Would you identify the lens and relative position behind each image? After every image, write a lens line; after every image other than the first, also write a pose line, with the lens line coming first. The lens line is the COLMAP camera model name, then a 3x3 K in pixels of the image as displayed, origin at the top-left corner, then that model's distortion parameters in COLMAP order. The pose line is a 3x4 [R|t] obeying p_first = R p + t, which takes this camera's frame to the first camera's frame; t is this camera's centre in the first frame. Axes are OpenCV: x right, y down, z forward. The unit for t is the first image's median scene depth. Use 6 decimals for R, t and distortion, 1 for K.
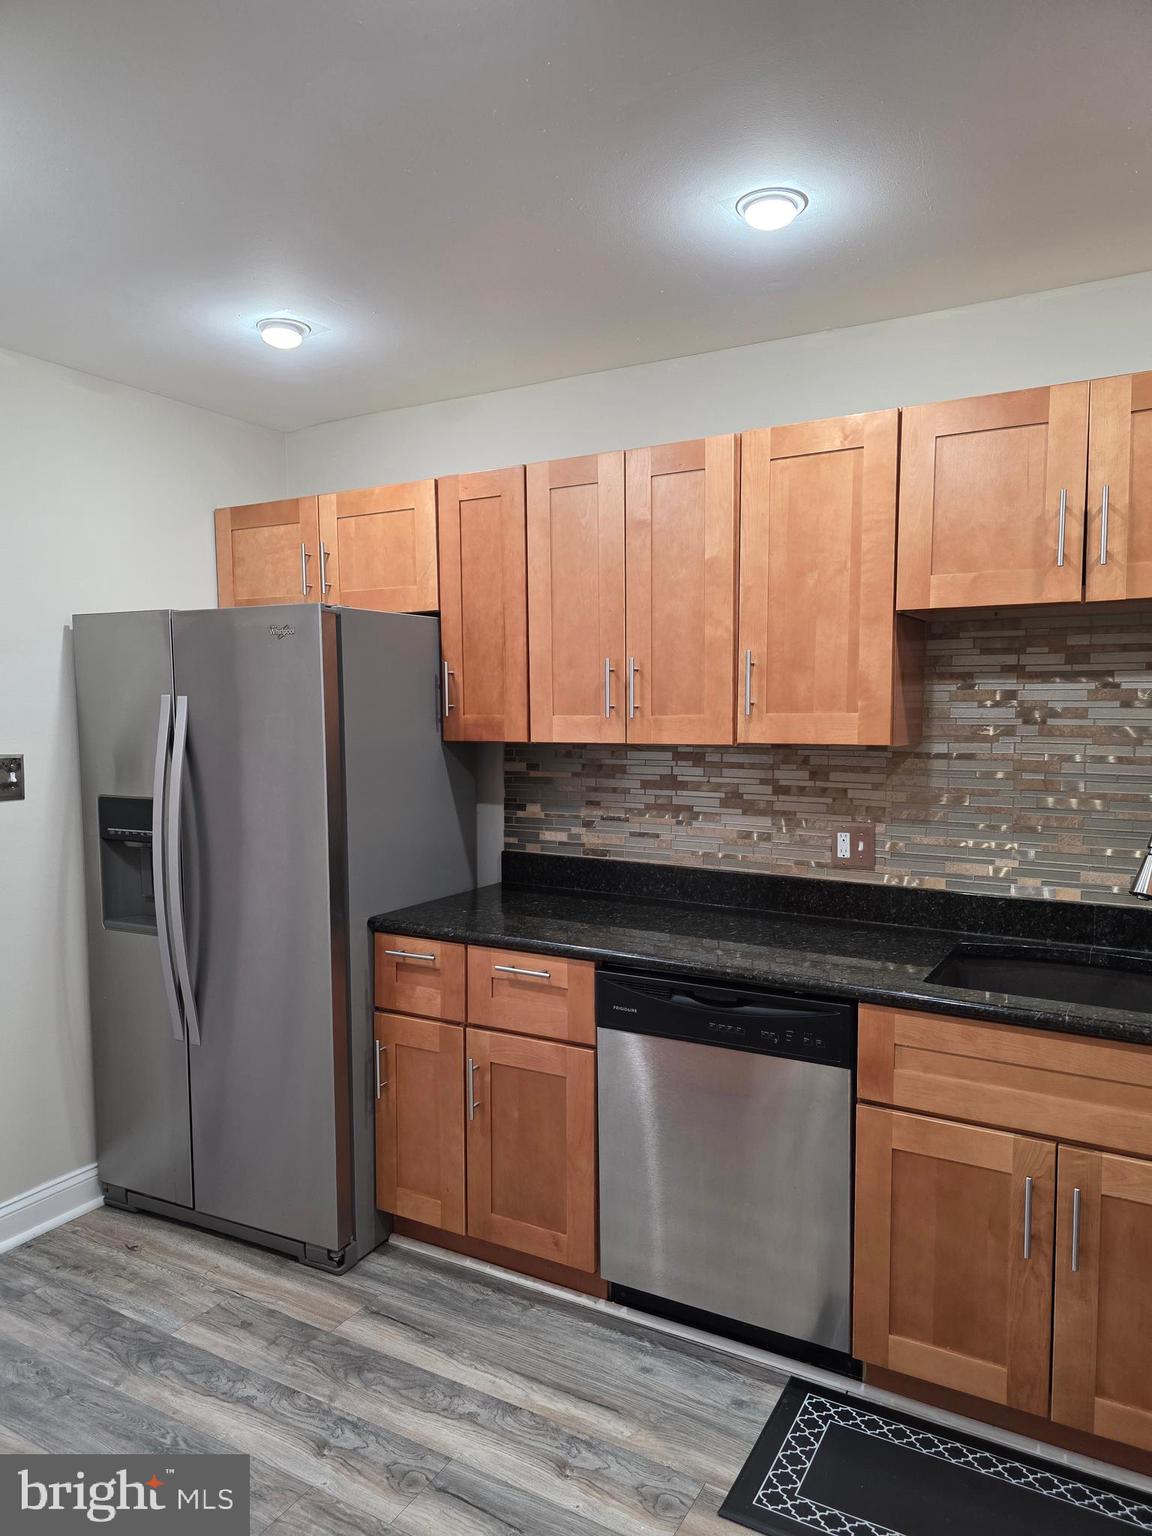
lens RADIAL K [[1033.0, 0, 579.7], [0, 1033.0, 774.1], [0, 0, 1]] dist [0.073226, -0.059880]
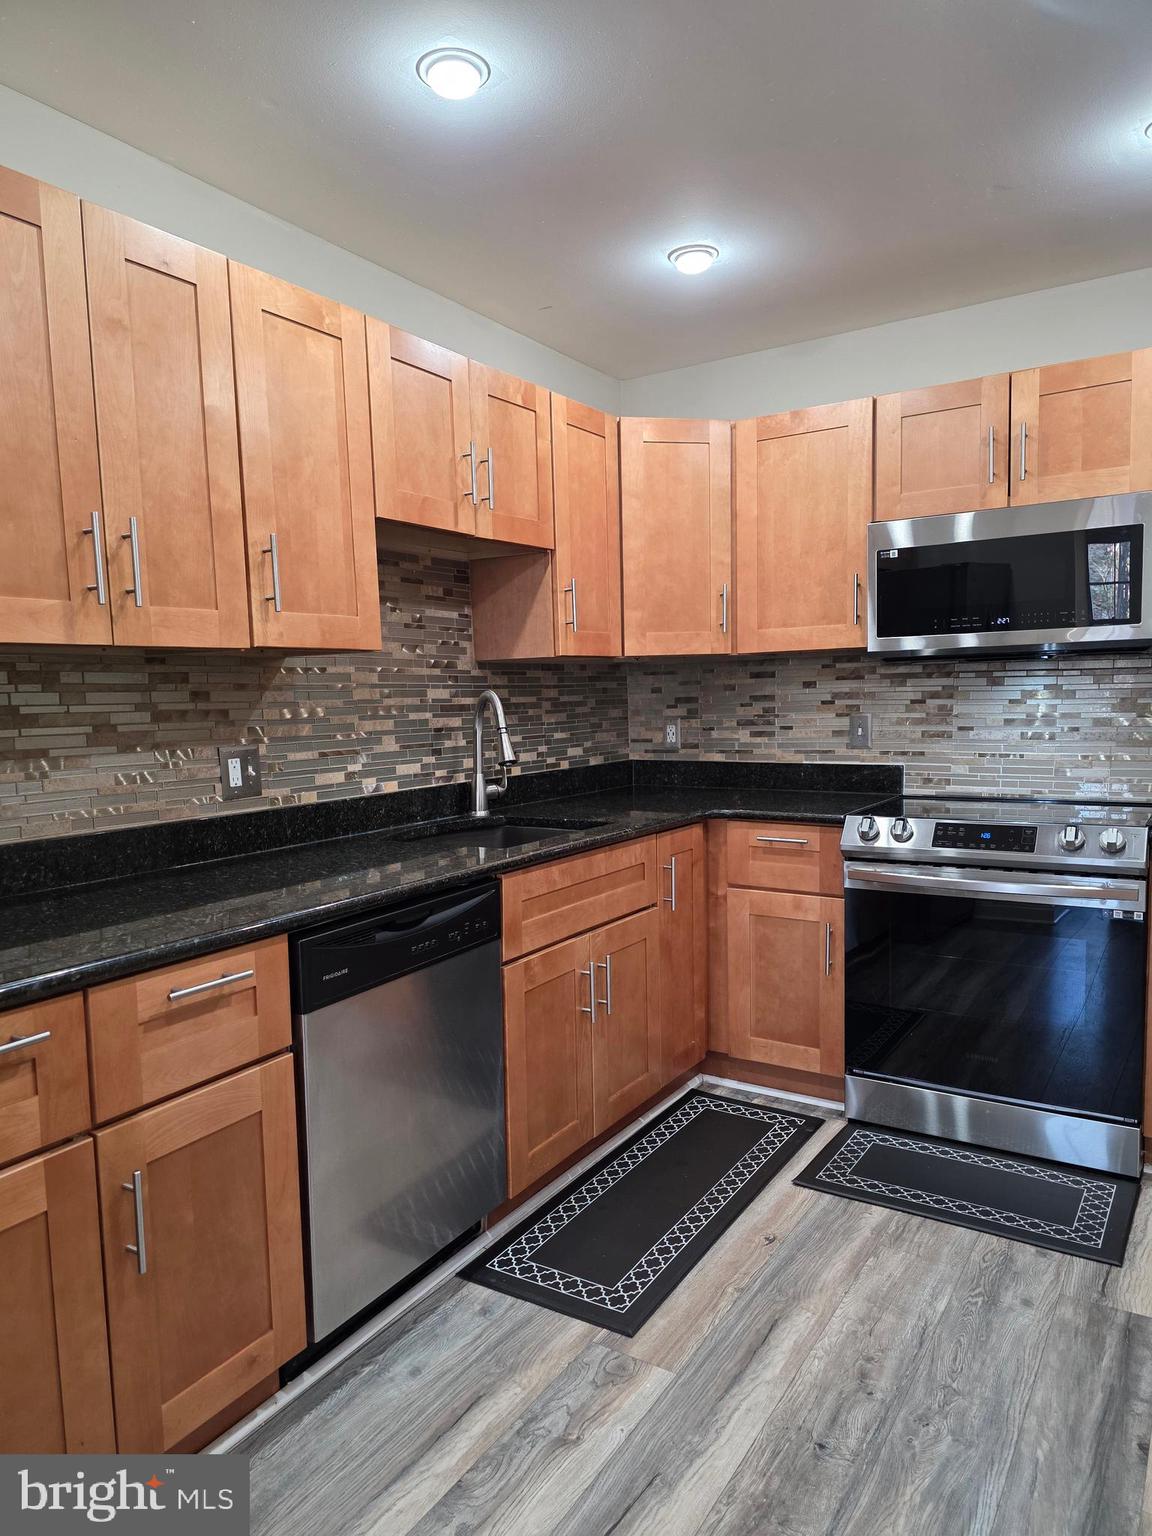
lens RADIAL K [[1033.0, 0, 579.7], [0, 1033.0, 774.1], [0, 0, 1]] dist [0.073226, -0.059880]
pose [[0.041738, -0.080757, 0.995860, -0.696291], [0.089804, 0.992997, 0.076761, 0.031009], [-0.995085, 0.086228, 0.048698, 0.737469]]
